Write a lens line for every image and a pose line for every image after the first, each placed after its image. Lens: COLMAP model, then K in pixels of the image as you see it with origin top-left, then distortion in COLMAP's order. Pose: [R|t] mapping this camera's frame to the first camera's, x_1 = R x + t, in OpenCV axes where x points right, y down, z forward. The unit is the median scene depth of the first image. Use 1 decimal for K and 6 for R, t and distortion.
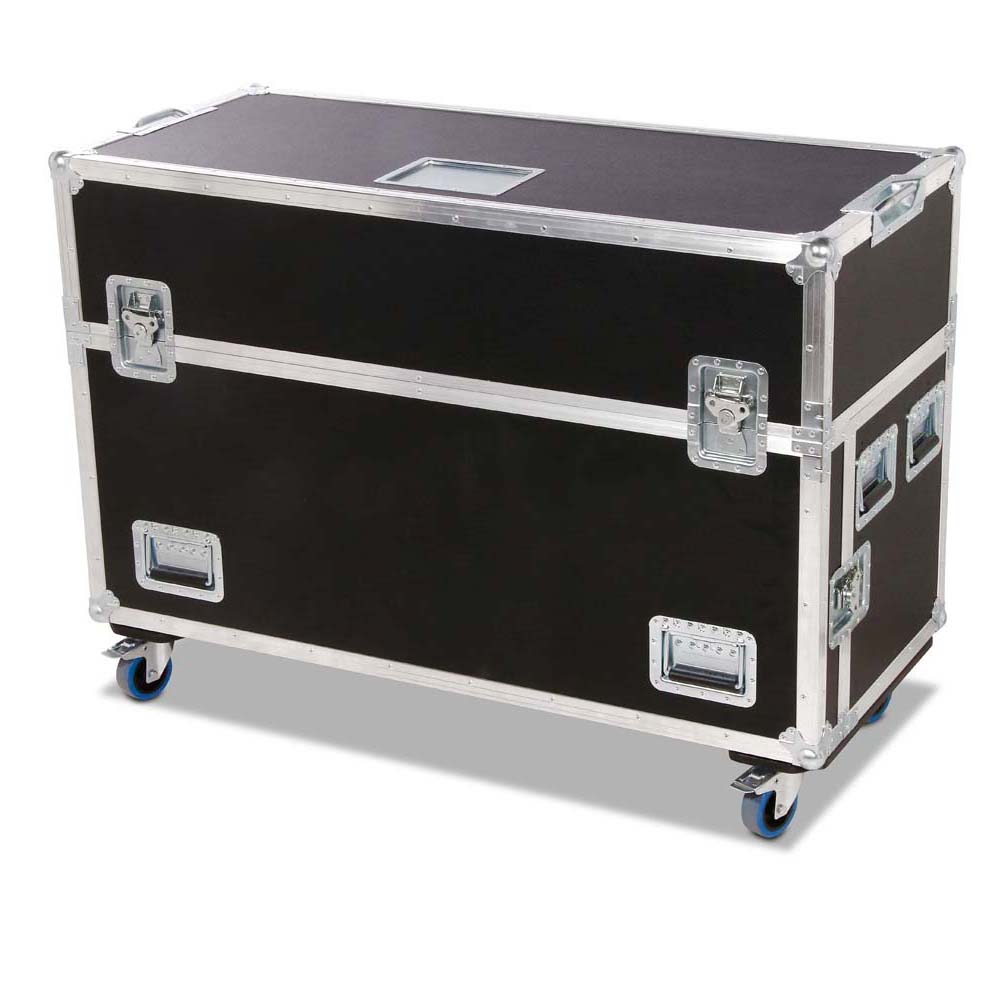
lens RADIAL K [[2605.9, 0, 500.3], [0, 2605.9, 592.0], [0, 0, 1]] dist [0.044802, 0.730561]
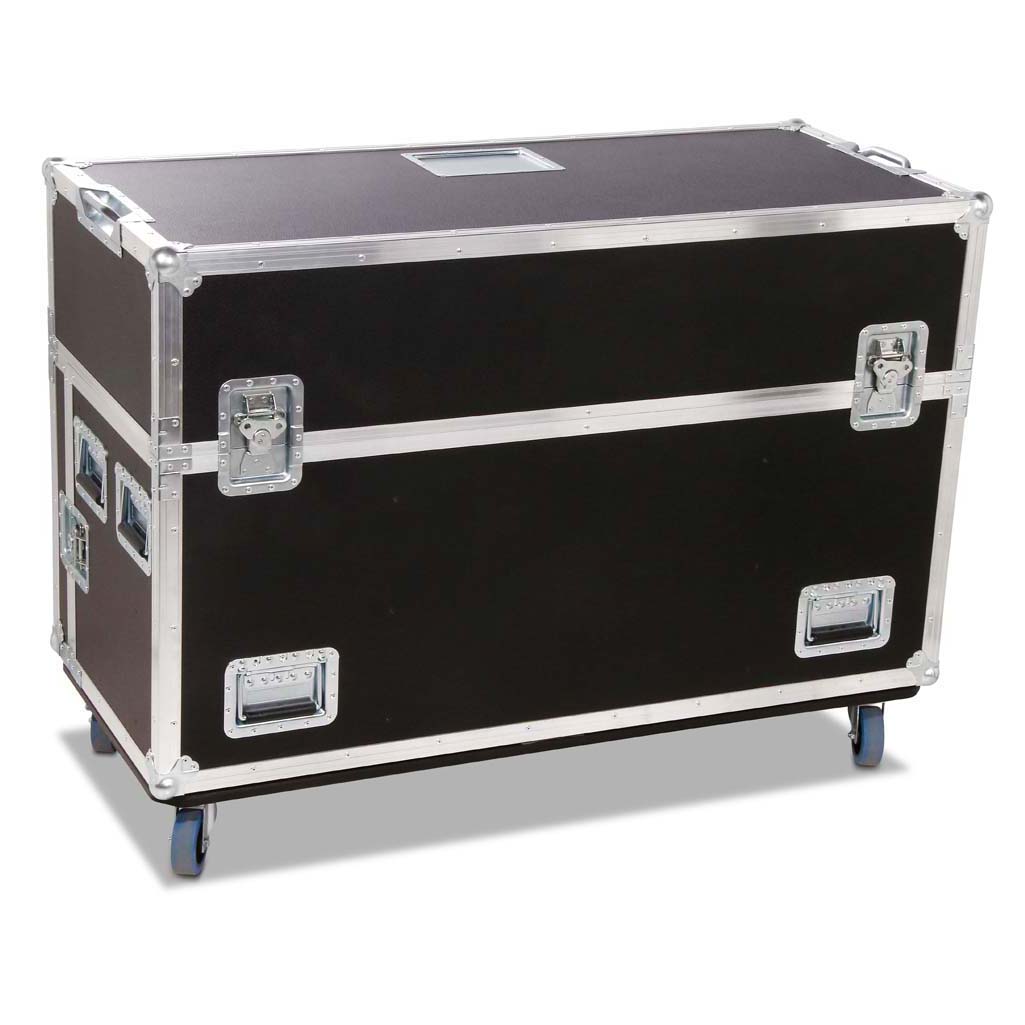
lens RADIAL K [[2694.4, 0, 471.1], [0, 2694.4, 512.2], [0, 0, 1]] dist [0.109290, 0.629860]
pose [[0.623377, -0.231333, 0.746917, -0.778146], [0.246956, 0.964588, 0.092640, -0.144328], [-0.741898, 0.126706, 0.658432, 0.374942]]
